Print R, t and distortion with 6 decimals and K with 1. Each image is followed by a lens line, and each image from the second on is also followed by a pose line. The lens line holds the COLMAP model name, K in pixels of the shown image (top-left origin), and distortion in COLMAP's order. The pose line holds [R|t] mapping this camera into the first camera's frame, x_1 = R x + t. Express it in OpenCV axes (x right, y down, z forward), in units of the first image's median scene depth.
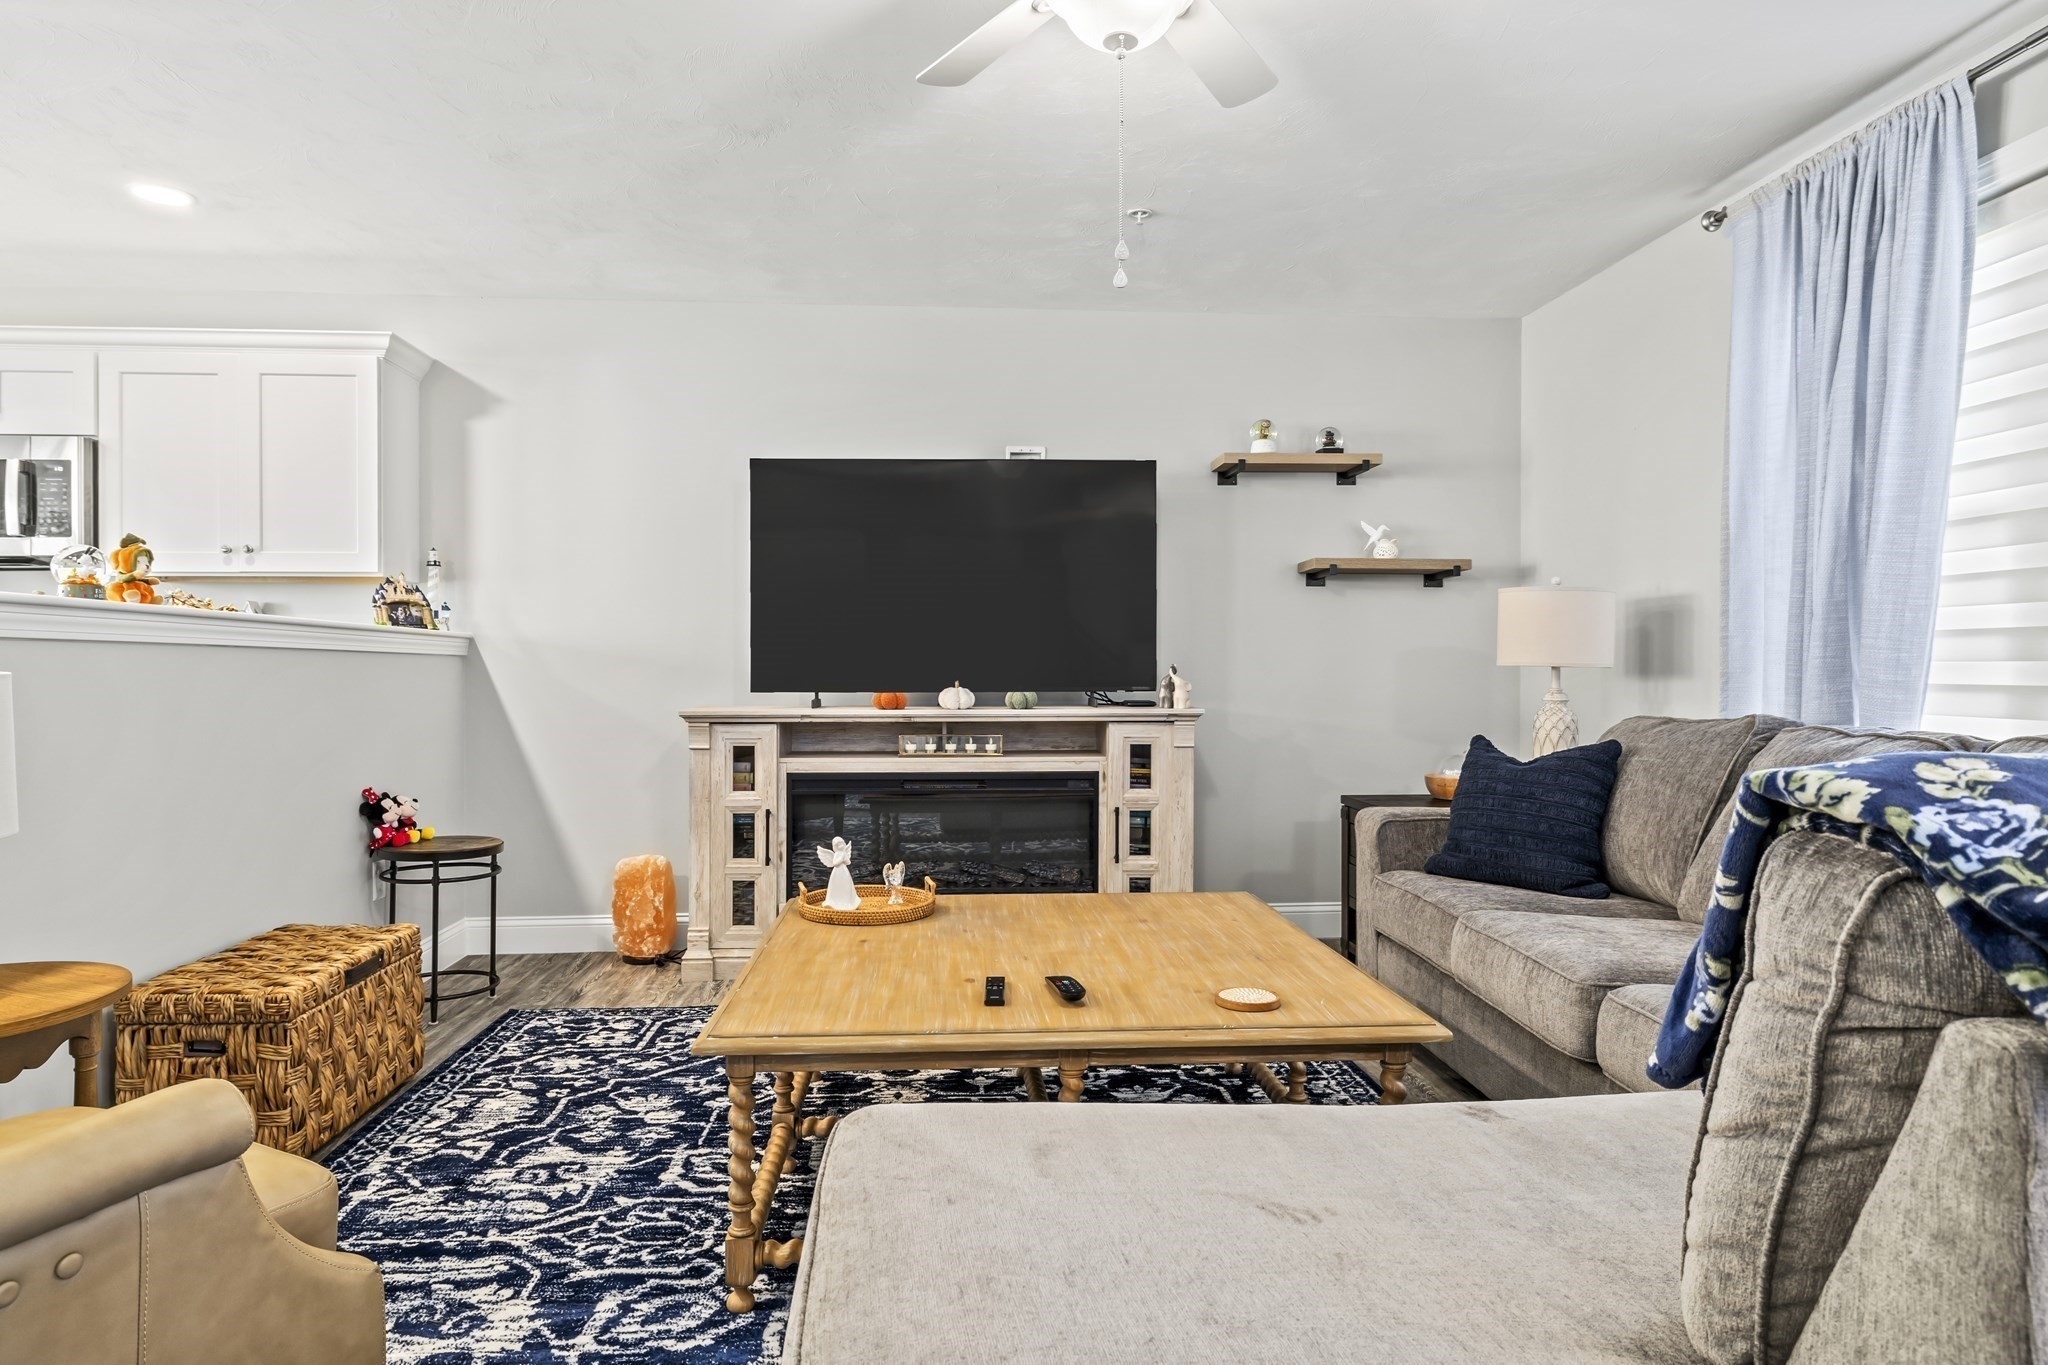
lens RADIAL K [[1196.5, 0, 1015.3], [0, 1196.5, 670.8], [0, 0, 1]] dist [-0.001650, 0.000027]
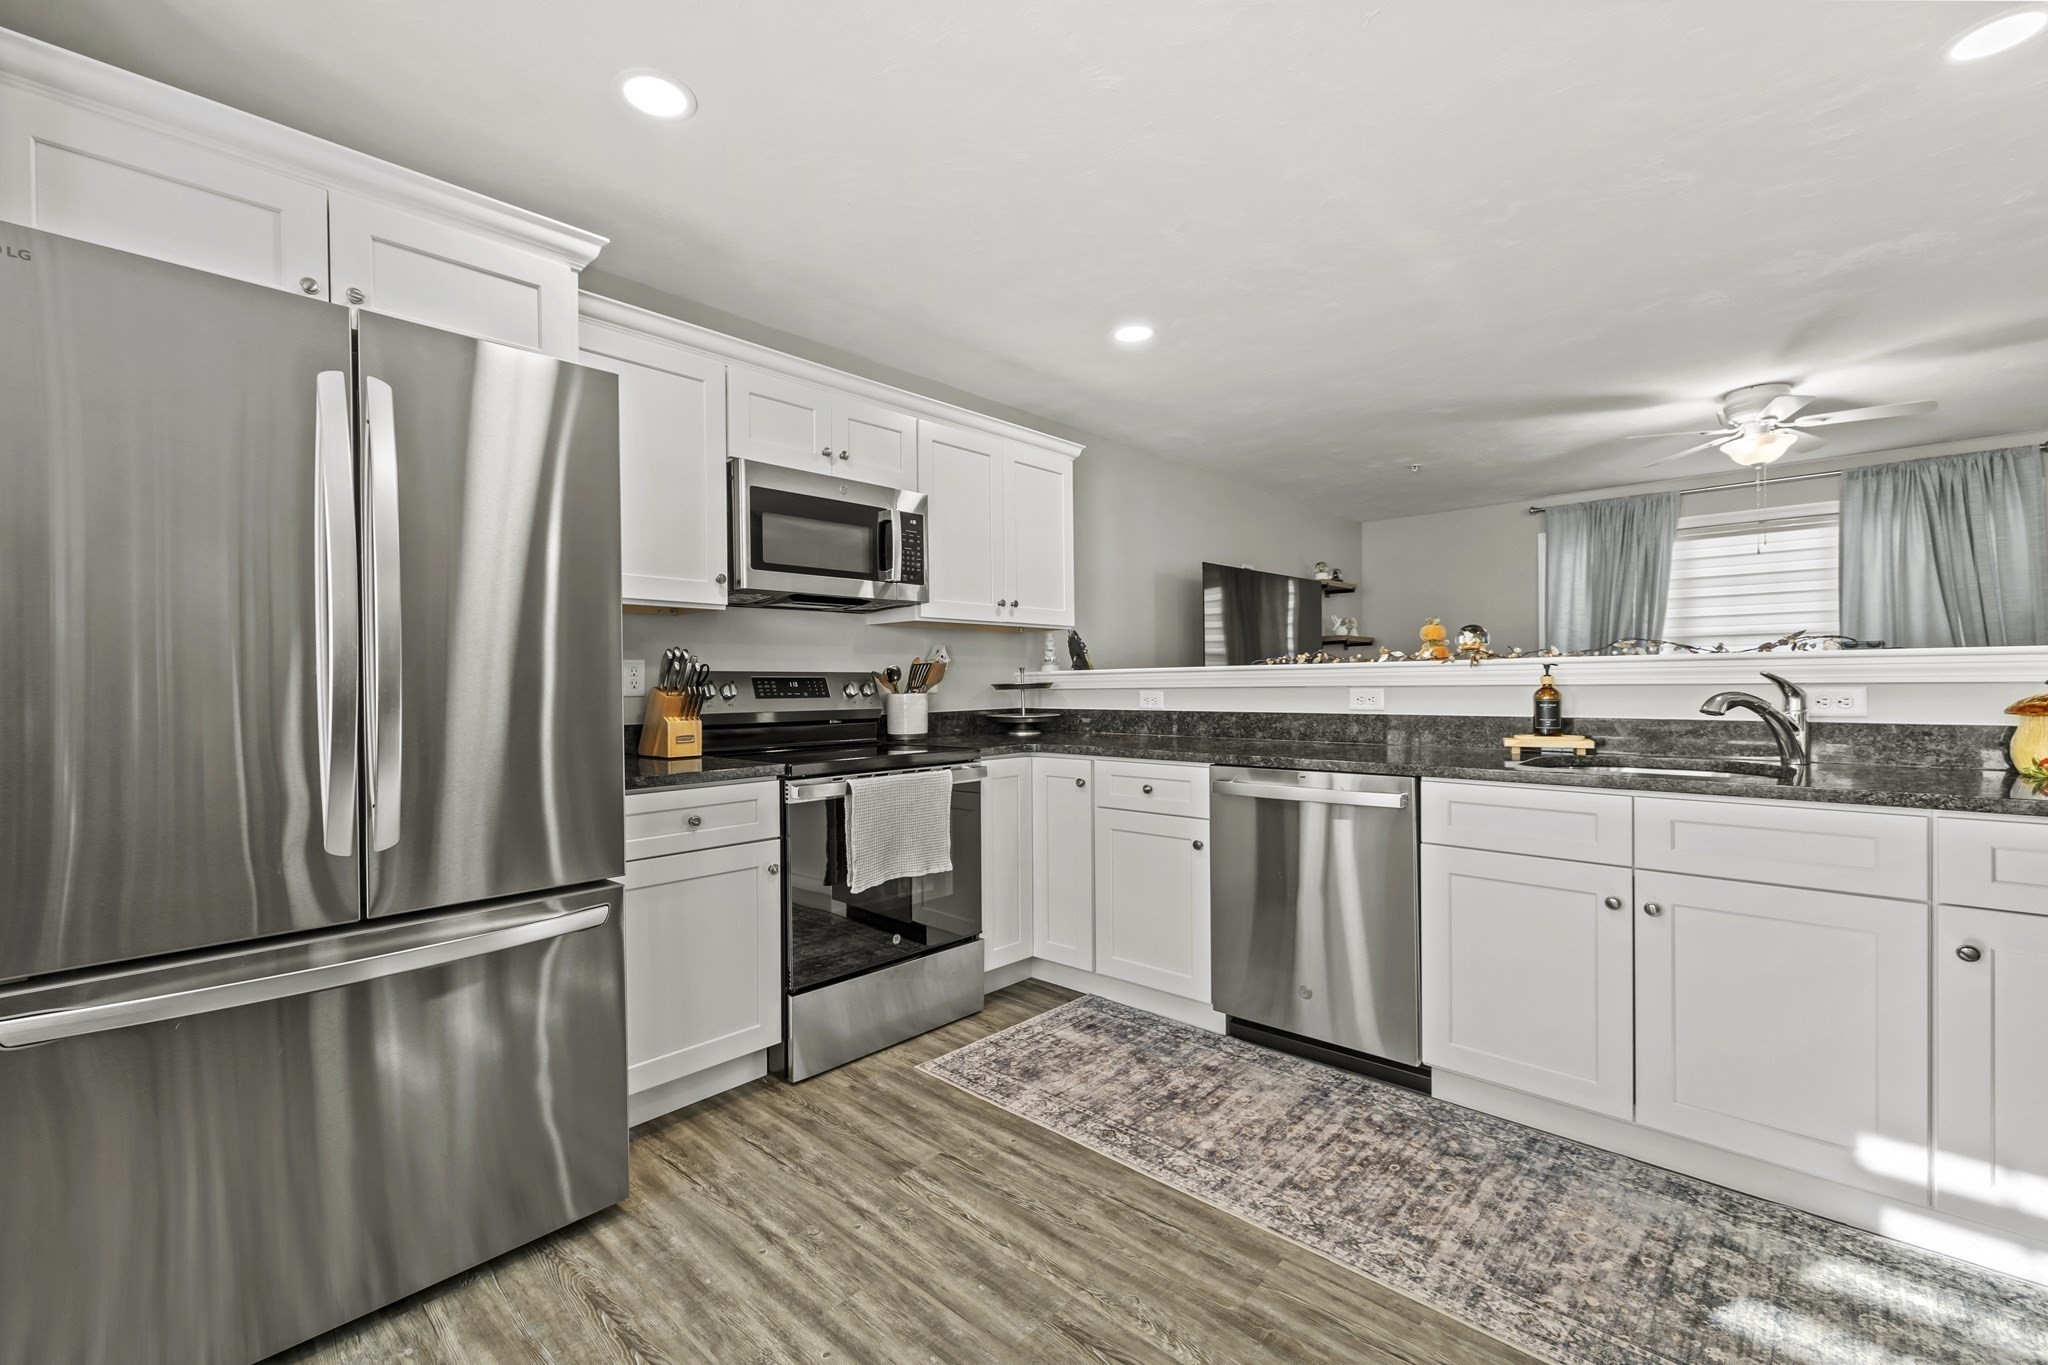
lens RADIAL K [[866.1, 0, 1025.9], [0, 866.1, 689.1], [0, 0, 1]] dist [0.001220, 0.000263]
pose [[0.730672, -0.012340, 0.682617, -1.365530], [0.010123, 0.999923, 0.007240, -0.023444], [-0.682654, 0.001620, 0.730740, 0.379570]]
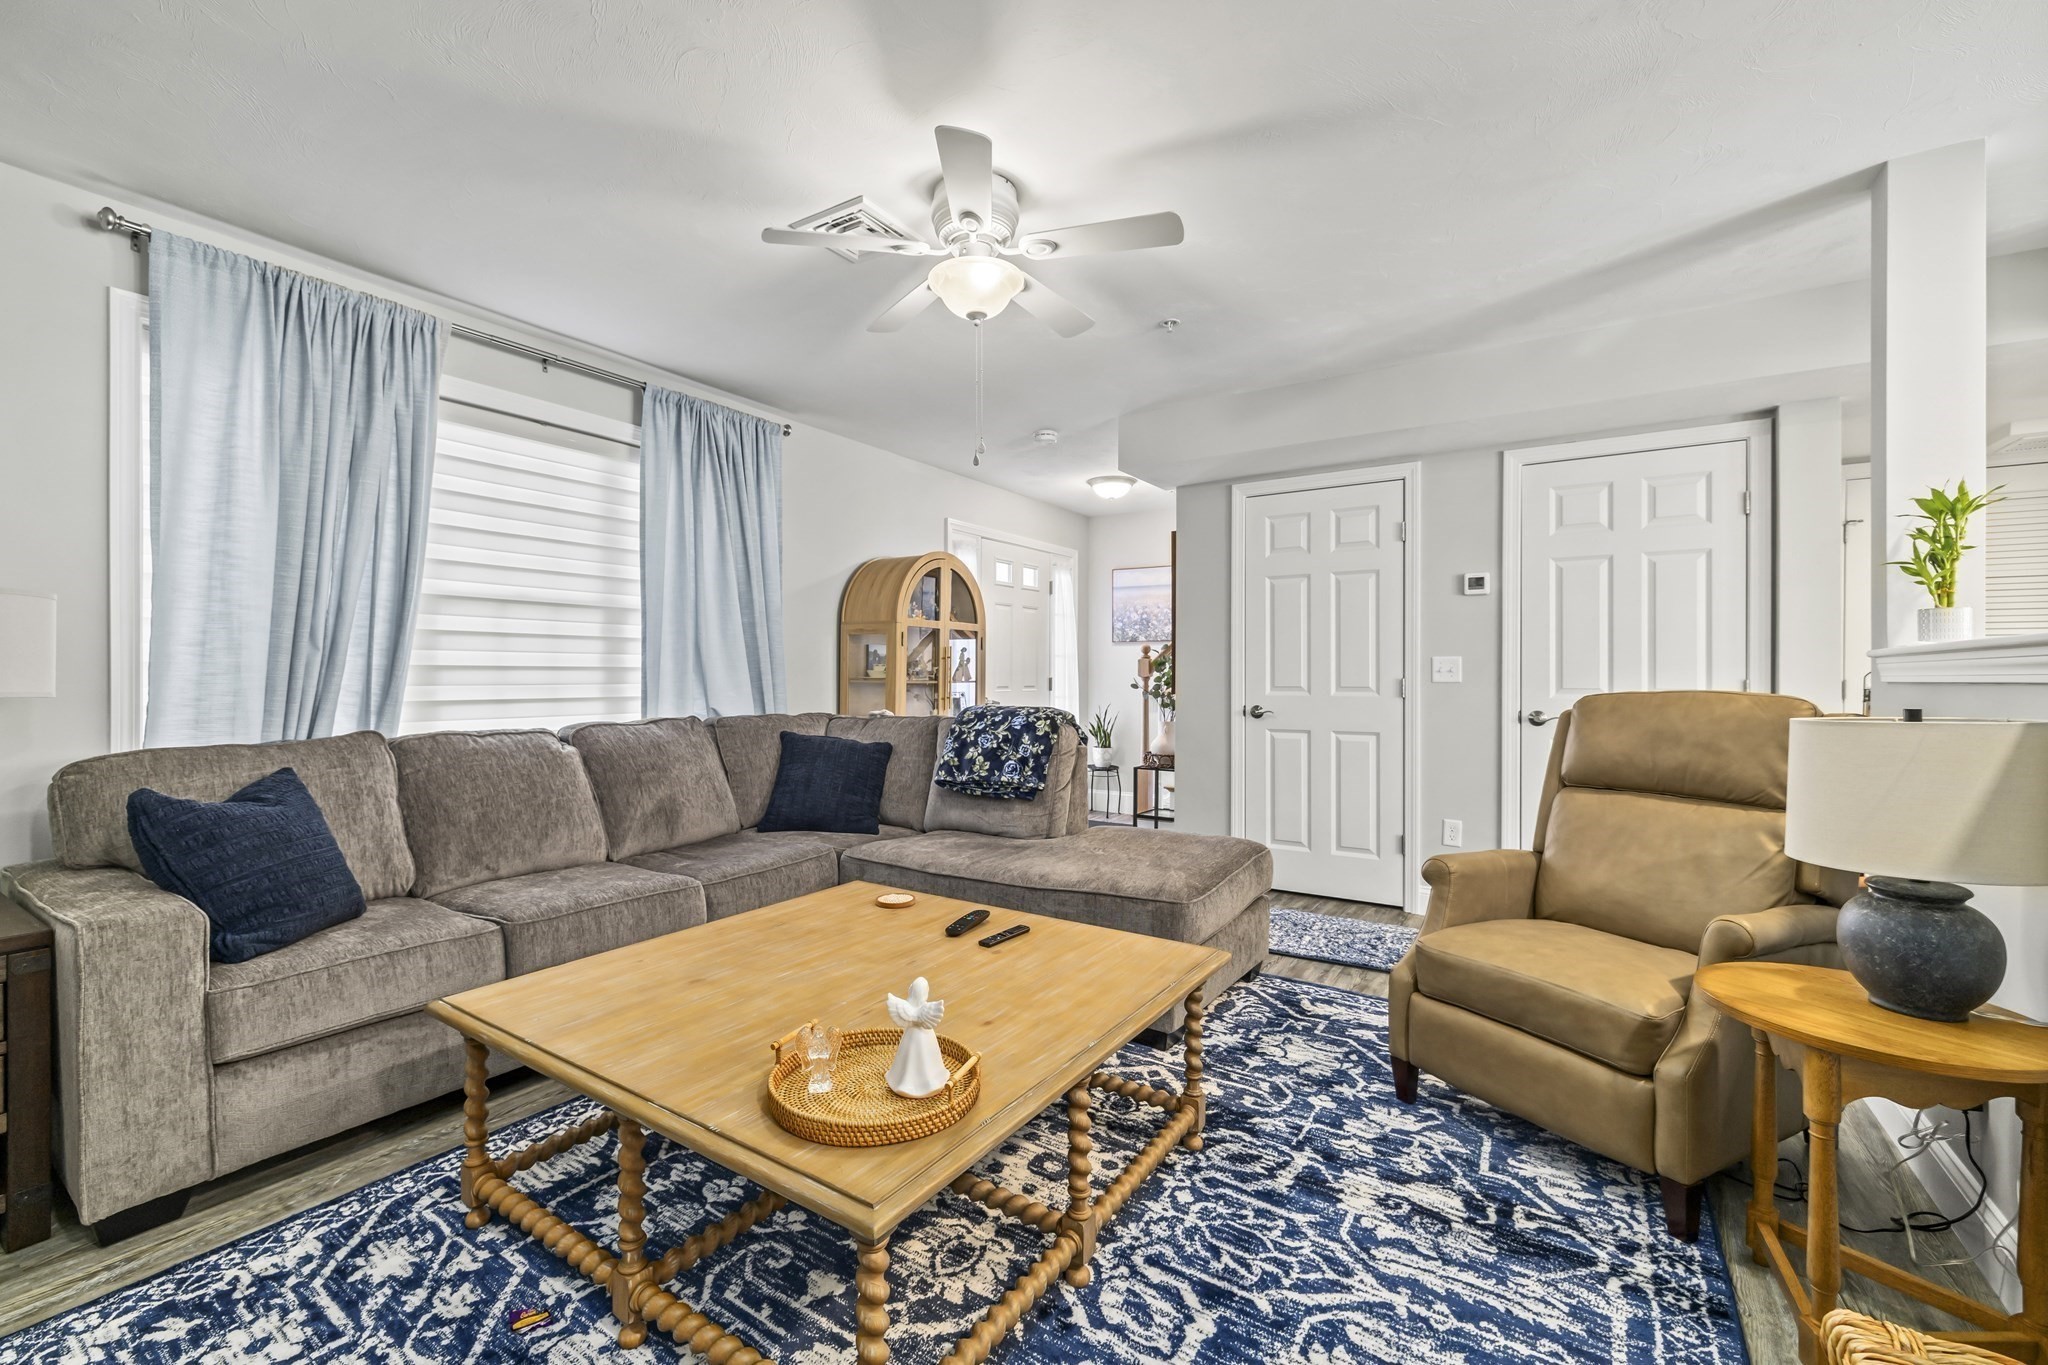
lens RADIAL K [[833.4, 0, 1017.6], [0, 833.4, 673.6], [0, 0, 1]] dist [-0.020301, 0.000074]
pose [[-0.792157, -0.001782, 0.610315, -0.353393], [-0.000907, 0.999998, 0.001742, -0.019396], [-0.610317, 0.000826, -0.792157, 1.013672]]
